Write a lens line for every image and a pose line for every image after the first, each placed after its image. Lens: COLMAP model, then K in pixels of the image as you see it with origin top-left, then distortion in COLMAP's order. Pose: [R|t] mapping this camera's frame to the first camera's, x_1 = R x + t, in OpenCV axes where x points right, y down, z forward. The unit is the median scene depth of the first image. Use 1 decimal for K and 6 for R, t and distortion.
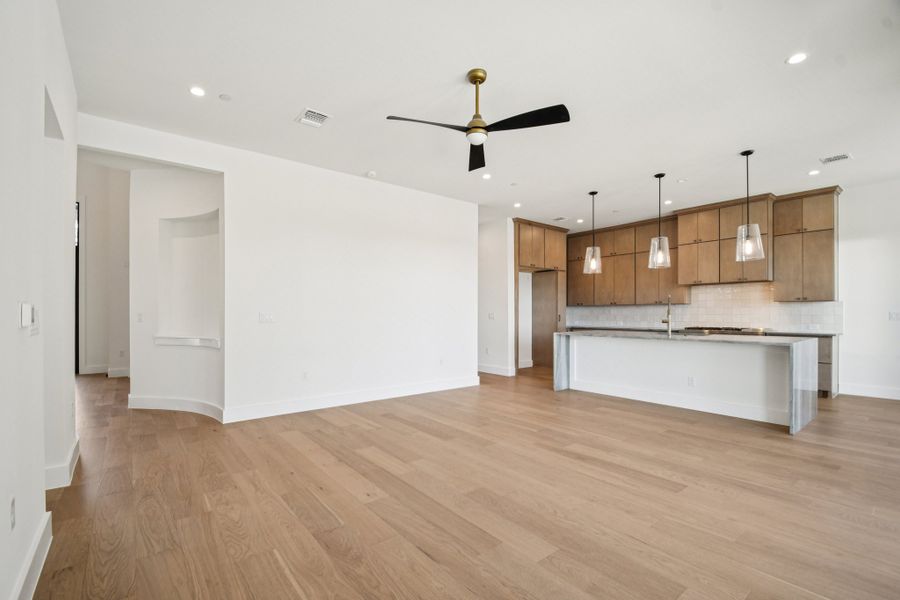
lens RADIAL K [[398.8, 0, 439.5], [0, 398.8, 313.3], [0, 0, 1]] dist [-0.001434, -0.000520]
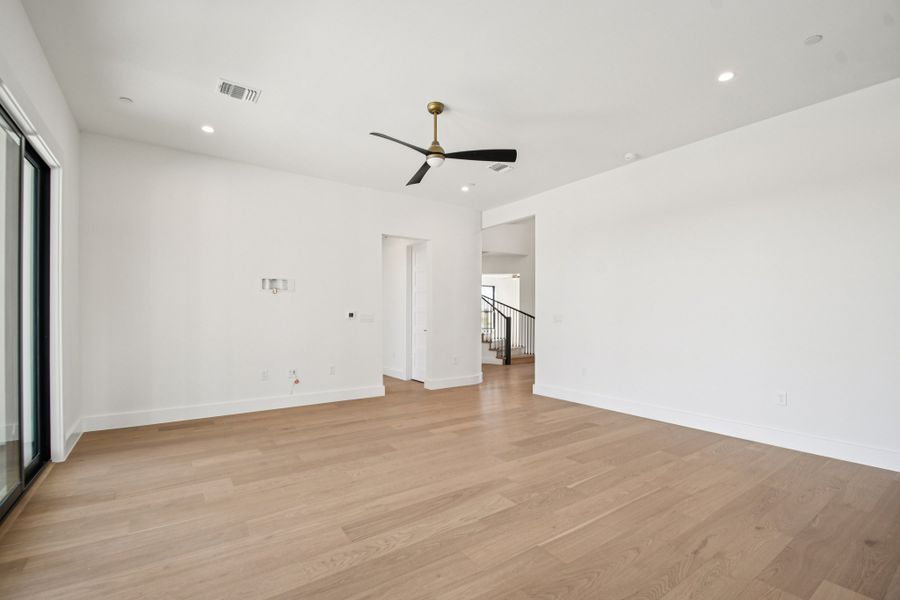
lens RADIAL K [[396.6, 0, 450.9], [0, 396.6, 315.5], [0, 0, 1]] dist [0.003911, -0.005054]
pose [[-0.043548, 0.000618, -0.999051, 0.911240], [-0.001033, 0.999999, 0.000663, 0.001493], [0.999051, 0.001061, -0.043547, 0.812468]]
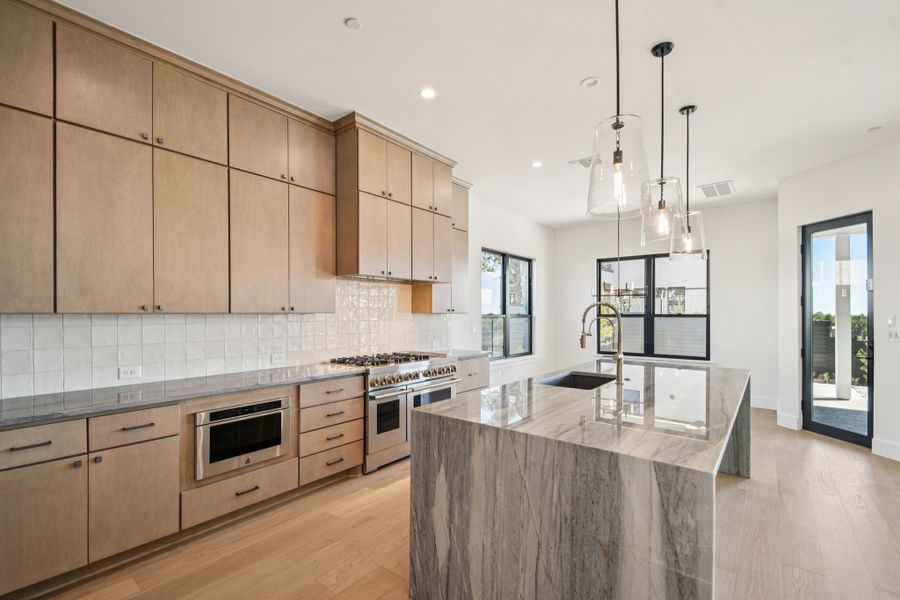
lens RADIAL K [[396.6, 0, 450.9], [0, 396.6, 315.5], [0, 0, 1]] dist [0.003911, -0.005054]
pose [[-0.235535, -0.002354, 0.971863, 0.202864], [-0.001610, 0.999997, 0.002032, -0.039787], [-0.971865, -0.001086, -0.235538, 1.714948]]
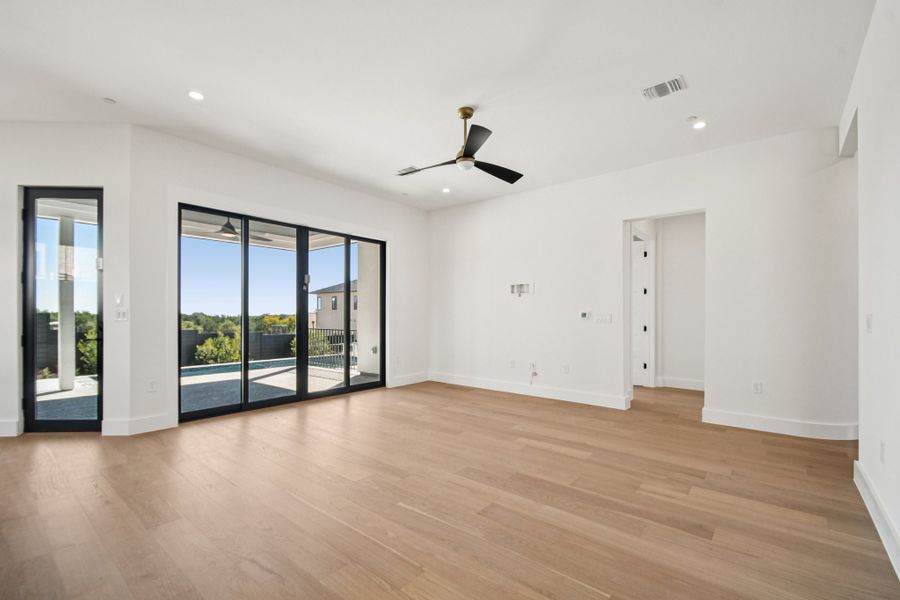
lens RADIAL K [[398.8, 0, 439.5], [0, 398.8, 313.3], [0, 0, 1]] dist [-0.001434, -0.000520]
pose [[-0.978840, -0.005143, -0.204562, 0.302637], [-0.004502, 0.999983, -0.003602, 0.002869], [0.204577, -0.002605, -0.978847, 1.587090]]
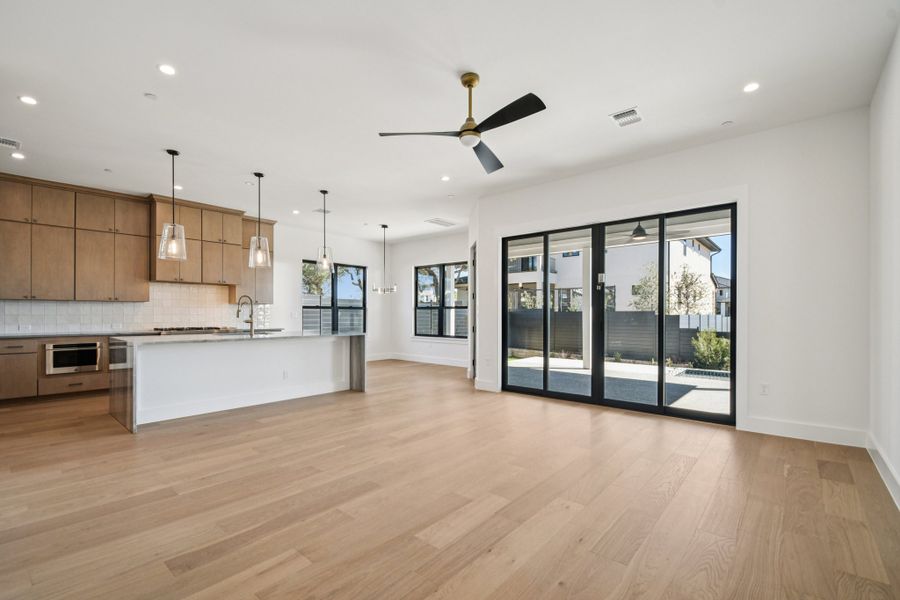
lens RADIAL K [[401.4, 0, 455.1], [0, 401.4, 313.3], [0, 0, 1]] dist [-0.009889, -0.000900]
pose [[-0.207001, 0.001547, 0.978339, -0.664253], [-0.002443, 0.999995, -0.002098, 0.002128], [-0.978338, -0.002824, -0.206996, 0.925177]]
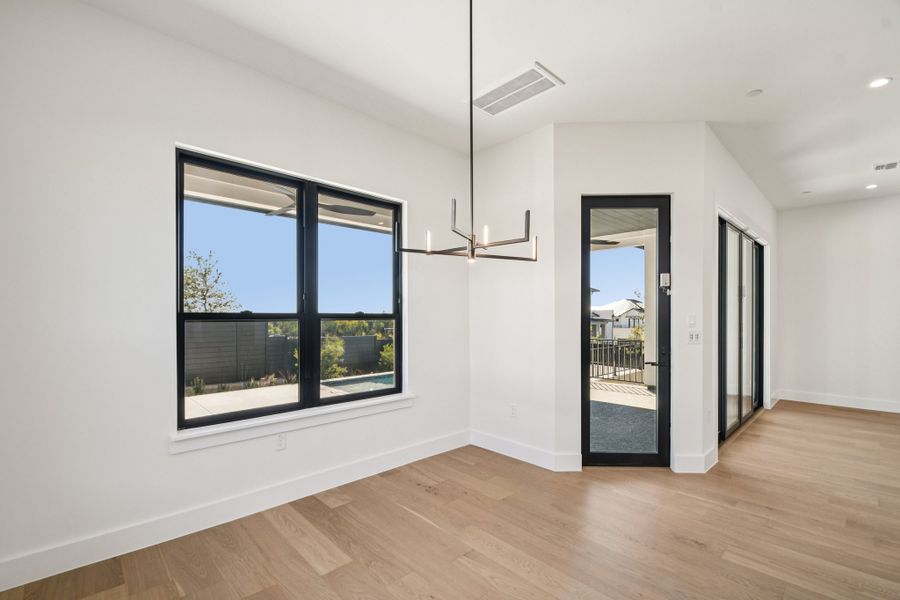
lens RADIAL K [[396.6, 0, 450.9], [0, 396.6, 315.5], [0, 0, 1]] dist [0.003911, -0.005054]
pose [[-0.995039, -0.000527, -0.099485, 1.423630], [-0.000561, 1.000000, 0.000310, -0.039017], [0.099485, 0.000364, -0.995039, 1.294950]]
